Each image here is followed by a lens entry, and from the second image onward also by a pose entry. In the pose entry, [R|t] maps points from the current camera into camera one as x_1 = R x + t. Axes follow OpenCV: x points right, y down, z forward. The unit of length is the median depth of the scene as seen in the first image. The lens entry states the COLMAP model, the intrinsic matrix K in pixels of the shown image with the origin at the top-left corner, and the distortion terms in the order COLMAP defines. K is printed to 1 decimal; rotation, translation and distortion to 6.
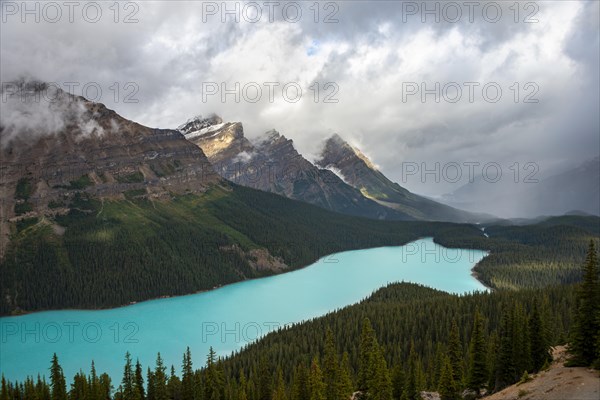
lens RADIAL K [[476.4, 0, 305.9], [0, 476.4, 205.7], [0, 0, 1]] dist [-0.133300, 0.056757]
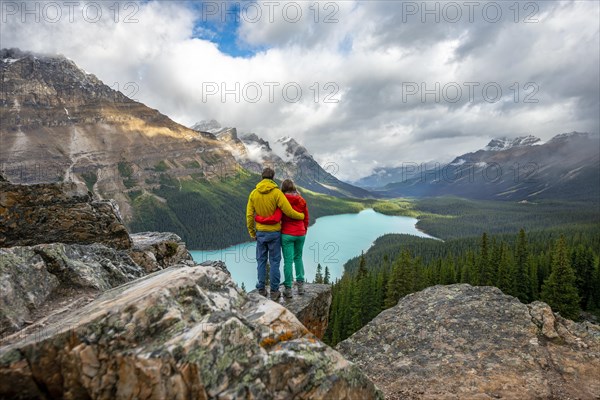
lens RADIAL K [[329.3, 0, 302.8], [0, 329.3, 201.7], [0, 0, 1]] dist [0.000837, -0.000831]
pose [[0.984732, 0.021972, 0.172683, -0.263122], [-0.029930, 0.998600, 0.043617, 0.000747], [-0.171482, -0.048119, 0.984011, -0.113541]]
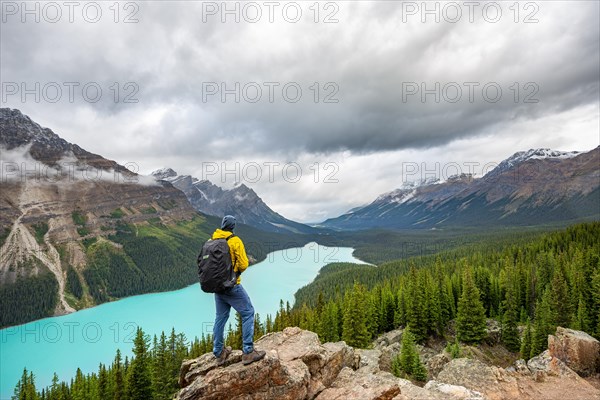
lens RADIAL K [[286.0, 0, 300.8], [0, 286.0, 199.6], [0, 0, 1]] dist [0.019715, -0.013669]
pose [[0.943557, 0.010570, 0.331041, -0.268473], [0.019407, 0.996009, -0.087116, -0.002321], [-0.330640, 0.088623, 0.939587, -0.117429]]
